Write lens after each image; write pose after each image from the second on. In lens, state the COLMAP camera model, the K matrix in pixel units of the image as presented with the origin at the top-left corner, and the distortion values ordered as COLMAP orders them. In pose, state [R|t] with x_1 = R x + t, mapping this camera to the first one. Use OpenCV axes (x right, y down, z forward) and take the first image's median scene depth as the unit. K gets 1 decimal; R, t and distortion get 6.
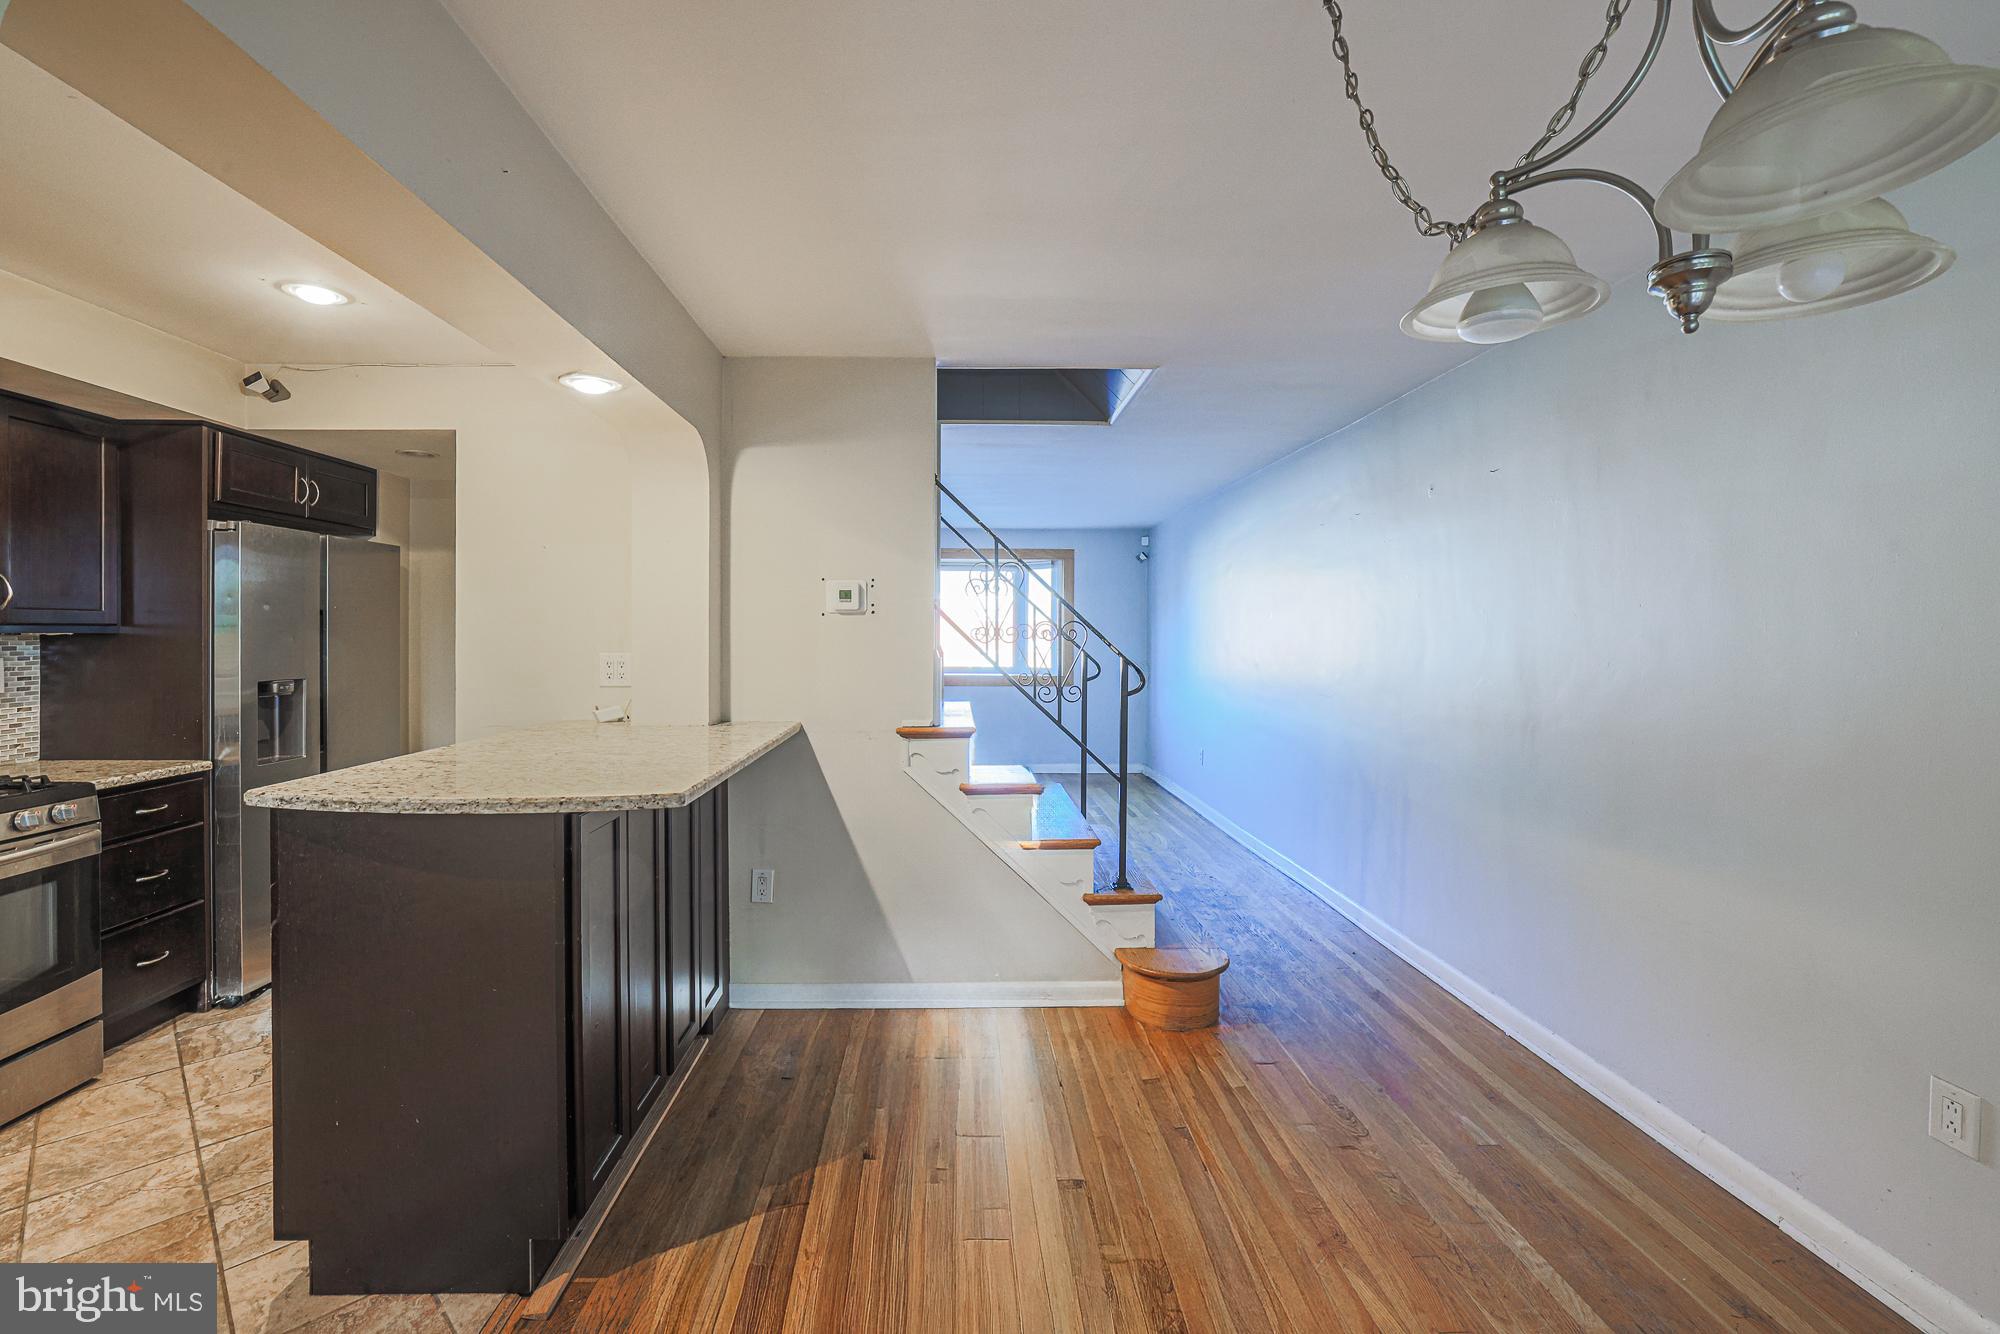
lens RADIAL K [[866.8, 0, 964.6], [0, 866.8, 639.0], [0, 0, 1]] dist [-0.036772, 0.009617]
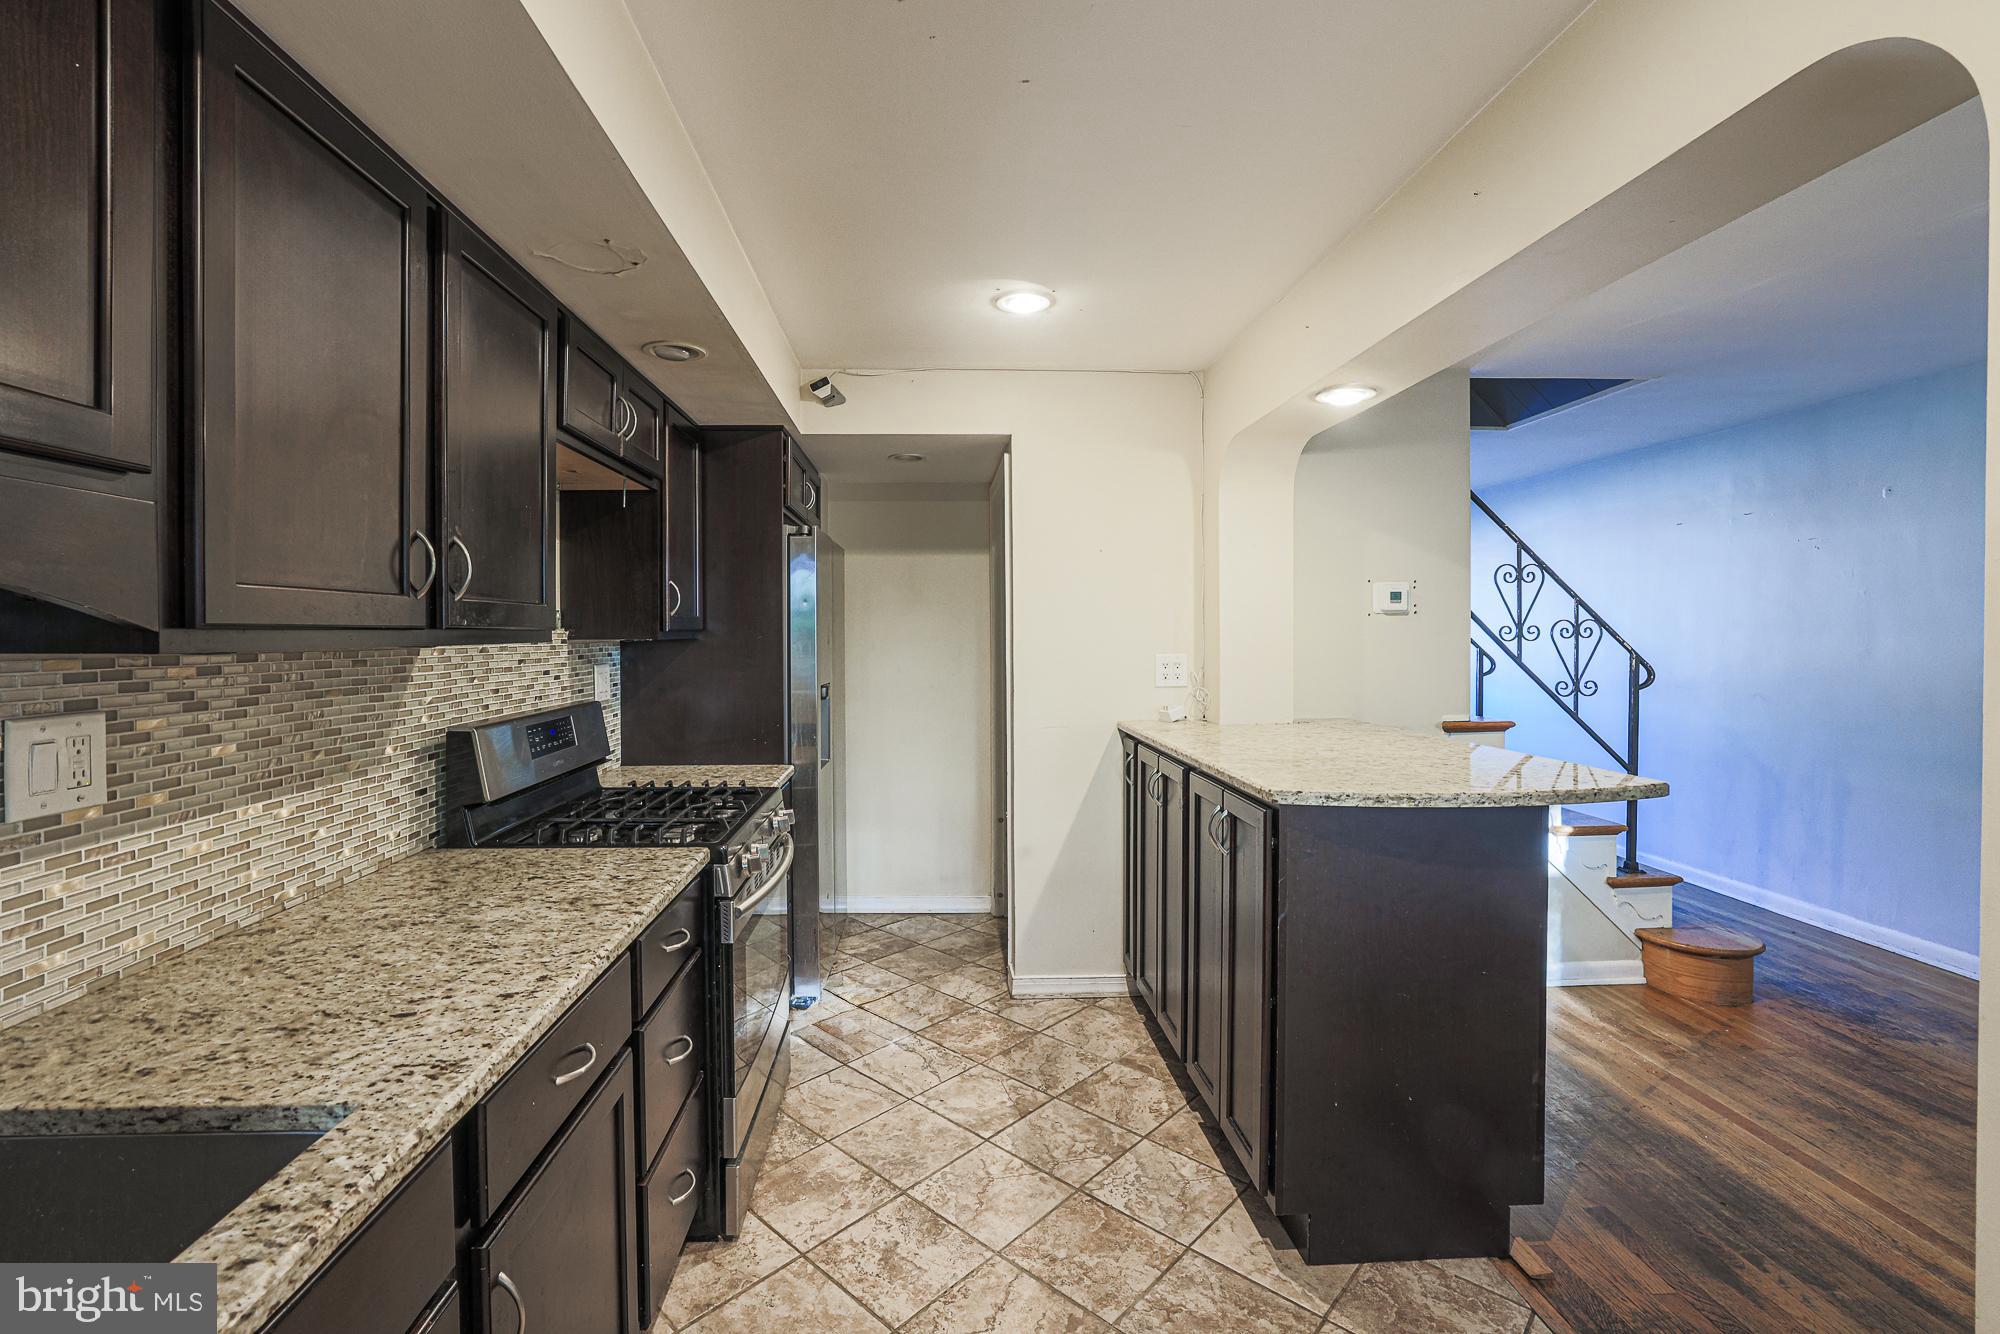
lens RADIAL K [[866.8, 0, 962.6], [0, 866.8, 645.6], [0, 0, 1]] dist [-0.036772, 0.009617]
pose [[0.999892, -0.009255, 0.011459, -0.671502], [0.009140, 0.999908, 0.010054, -0.006323], [-0.011551, -0.009948, 0.999884, -0.026653]]
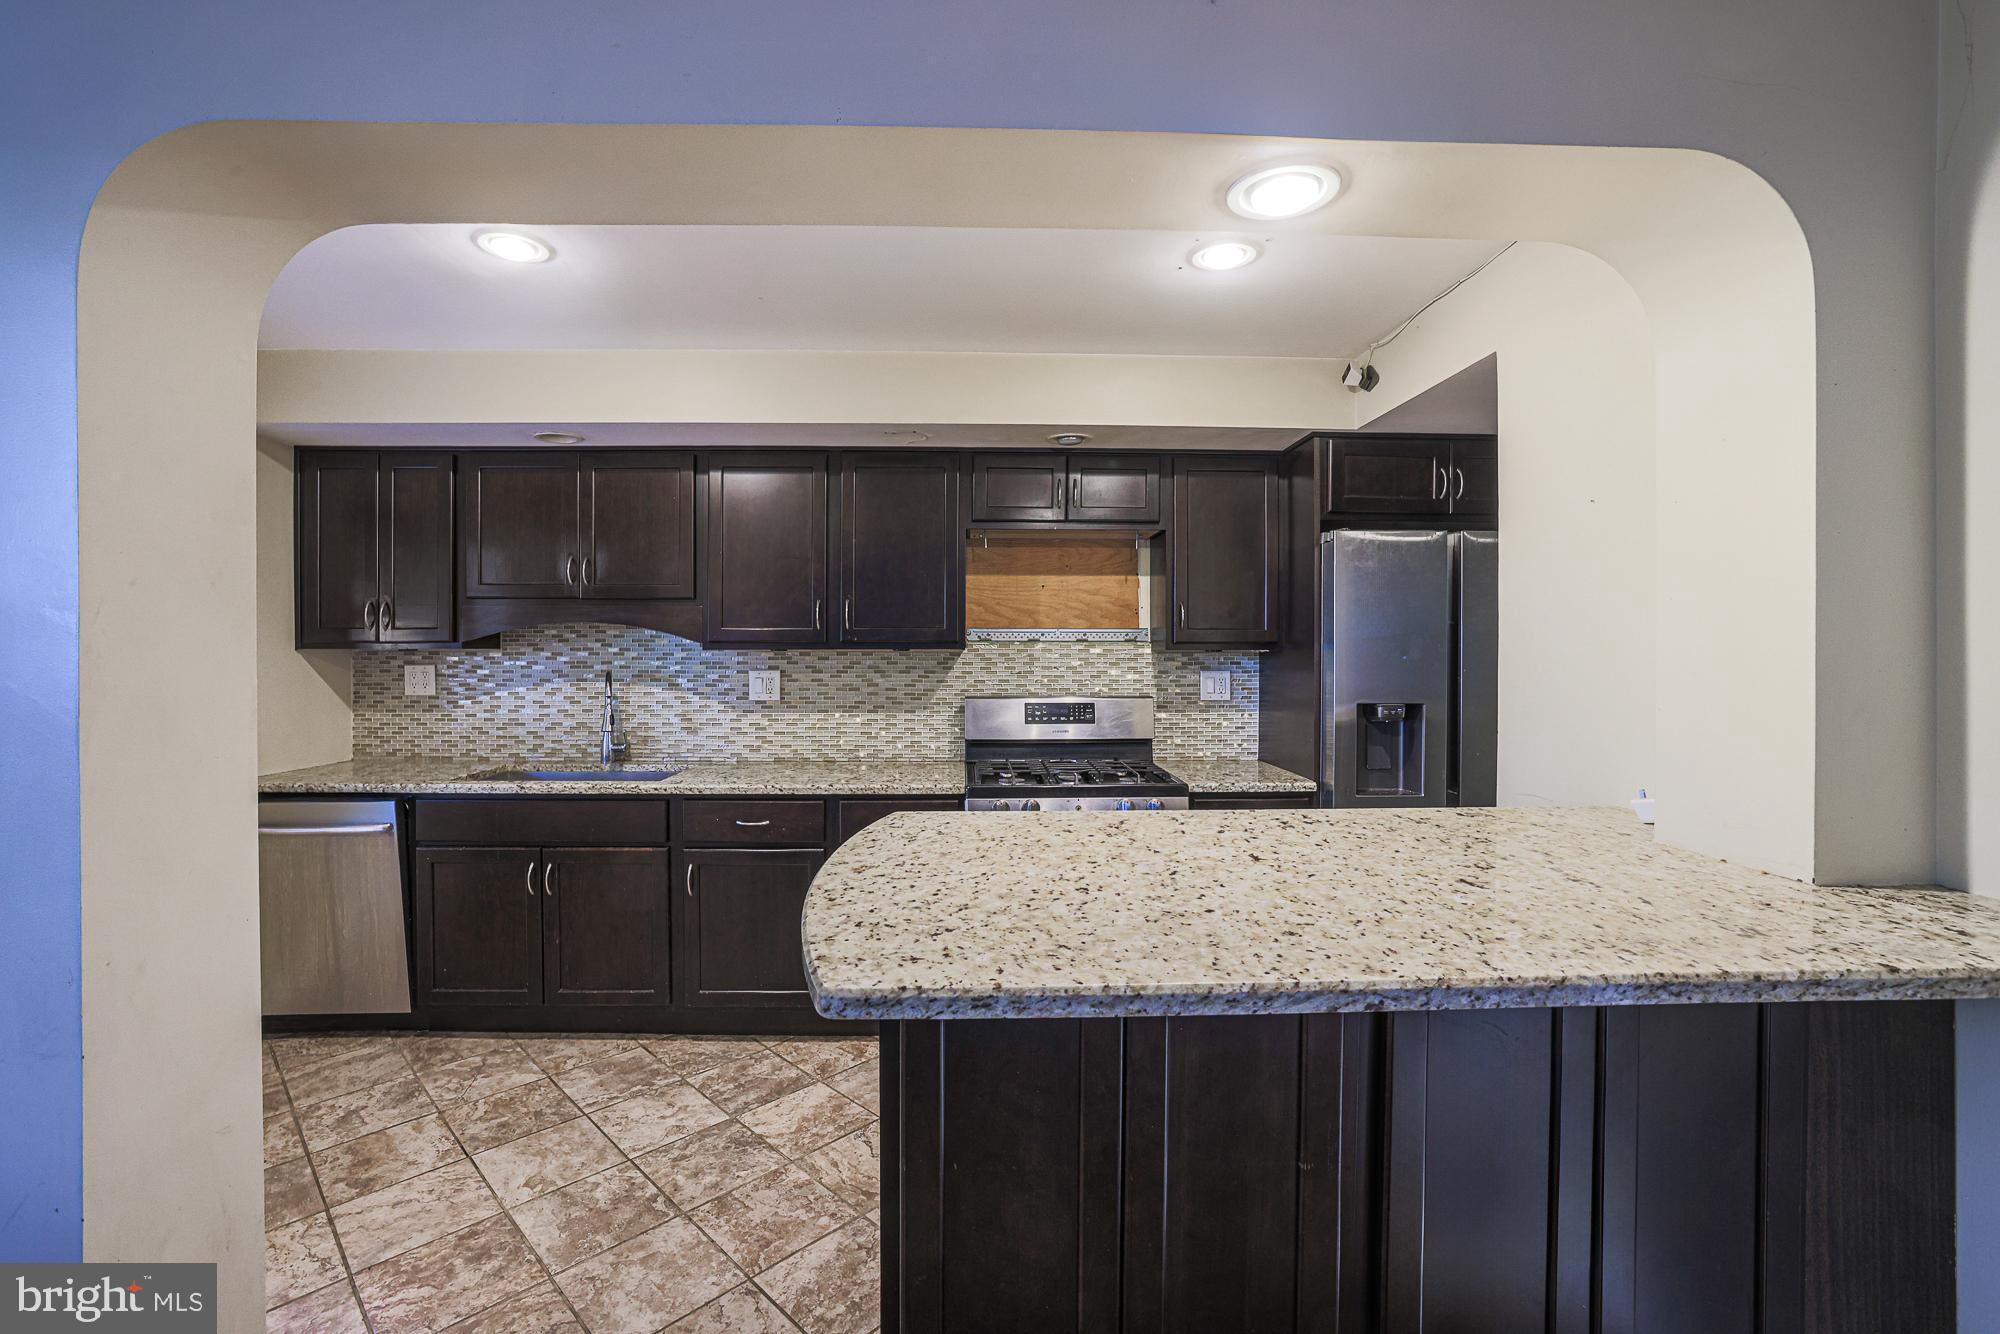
lens RADIAL K [[866.8, 0, 985.0], [0, 866.8, 658.7], [0, 0, 1]] dist [-0.036772, 0.009617]
pose [[0.013800, 0.010493, -0.999850, 0.083353], [-0.006034, 0.999928, 0.010410, -0.005393], [0.999887, 0.005889, 0.013863, 0.585137]]
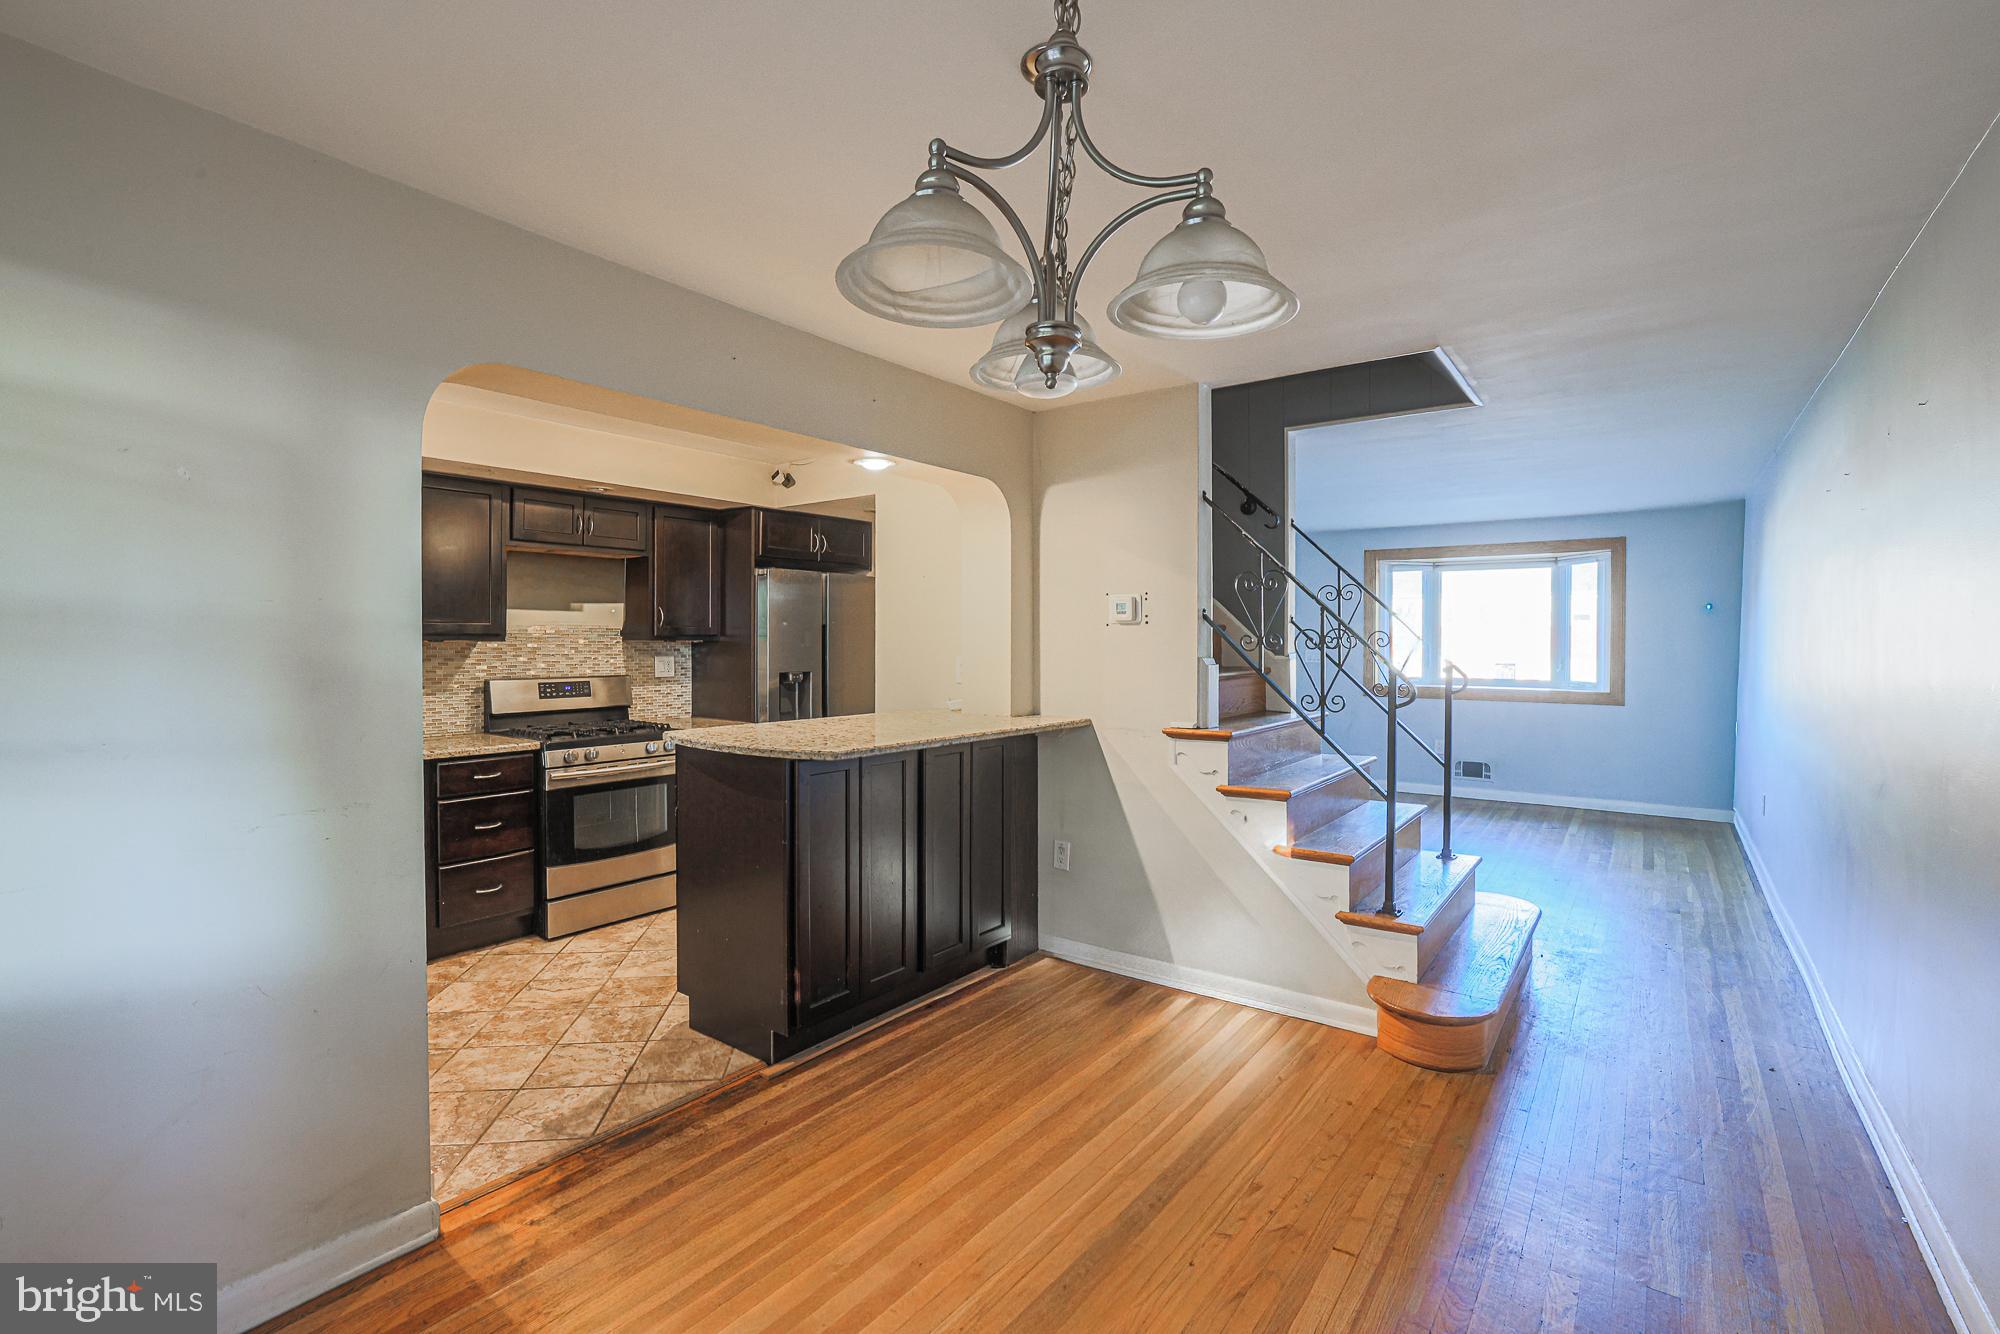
lens RADIAL K [[890.2, 0, 997.6], [0, 890.2, 652.2], [0, 0, 1]] dist [-0.023794, 0.000180]
pose [[0.786935, 0.008231, -0.616981, 0.453915], [-0.002542, 0.999946, 0.010097, -0.004037], [0.617030, -0.006377, 0.786913, -0.014075]]
